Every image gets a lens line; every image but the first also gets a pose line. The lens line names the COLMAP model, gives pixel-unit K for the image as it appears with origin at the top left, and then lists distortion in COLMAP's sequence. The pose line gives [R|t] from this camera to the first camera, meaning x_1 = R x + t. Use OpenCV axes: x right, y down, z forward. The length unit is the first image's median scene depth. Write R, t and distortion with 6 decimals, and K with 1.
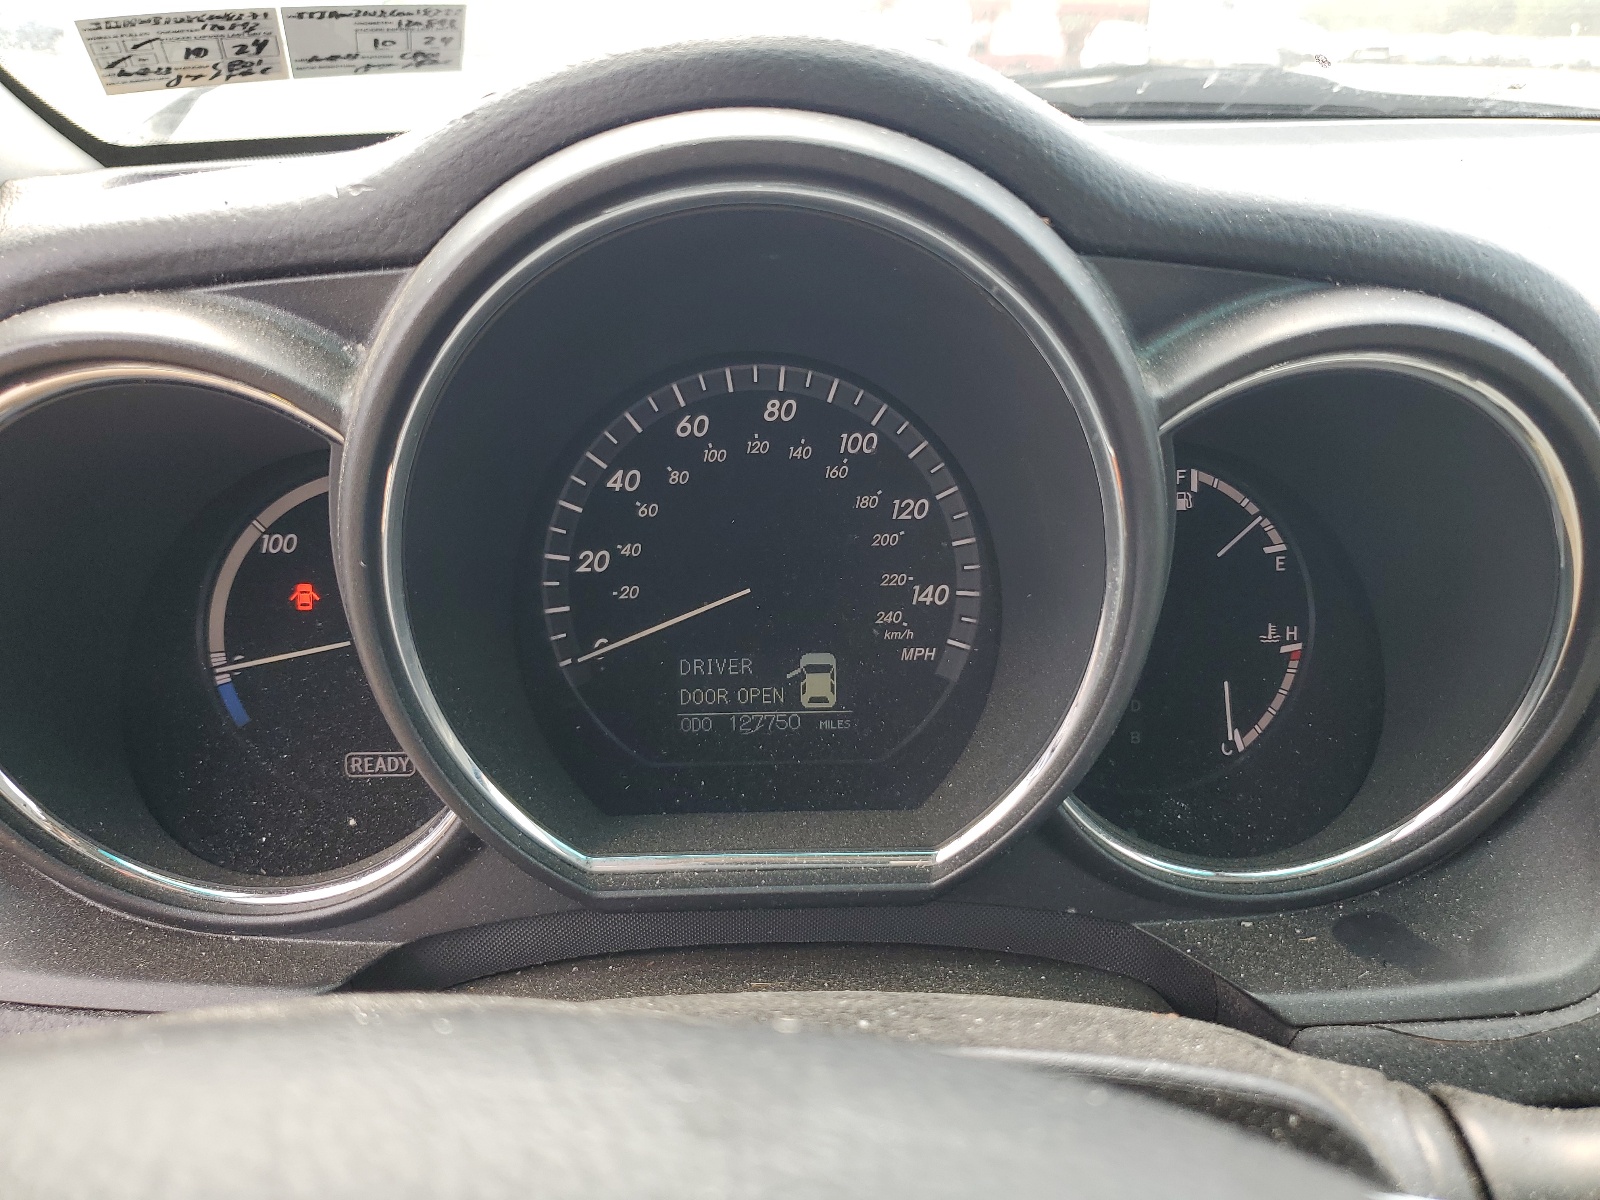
lens RADIAL K [[1216.6, 0, 802.0], [0, 1216.6, 602.4], [0, 0, 1]] dist [-0.002060, -0.003105]
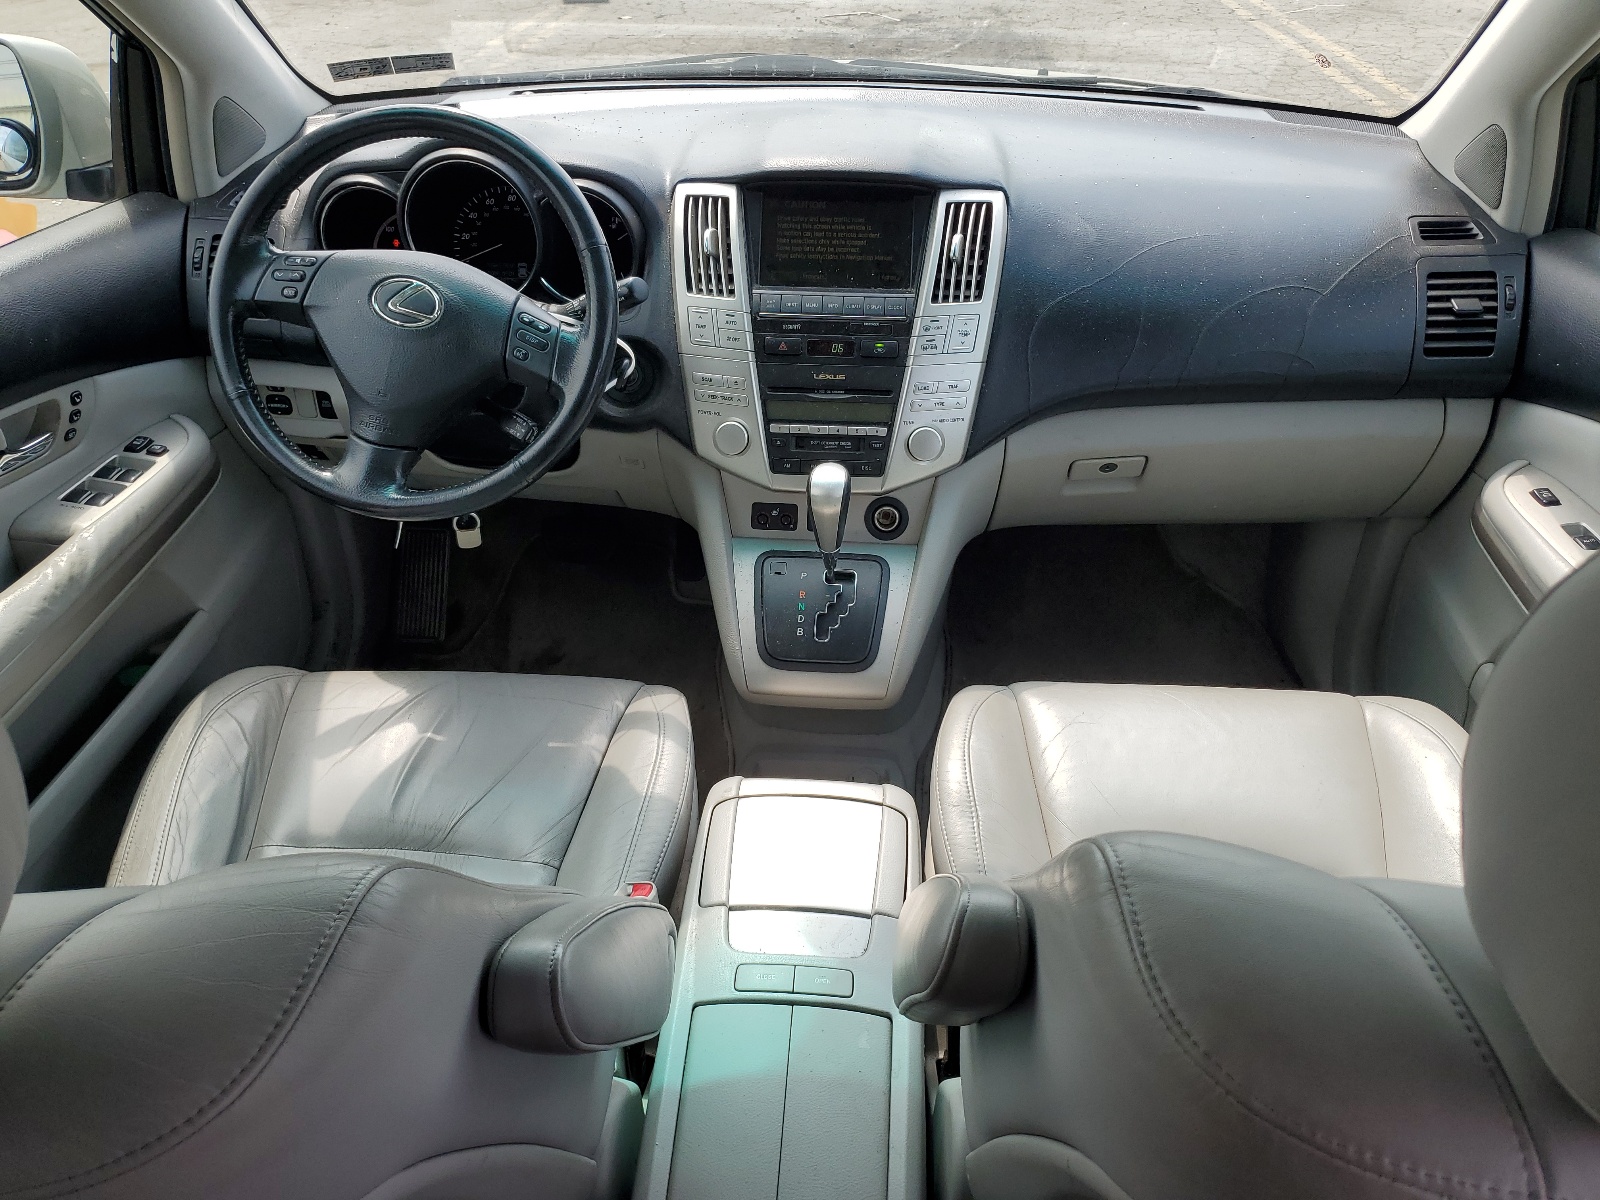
lens RADIAL K [[1216.6, 0, 796.9], [0, 1216.6, 598.4], [0, 0, 1]] dist [-0.002060, -0.003105]
pose [[0.993693, 0.053482, -0.098558, 1.360734], [-0.037634, 0.987014, 0.156161, 0.473530], [0.105630, -0.151467, 0.982802, -2.977247]]
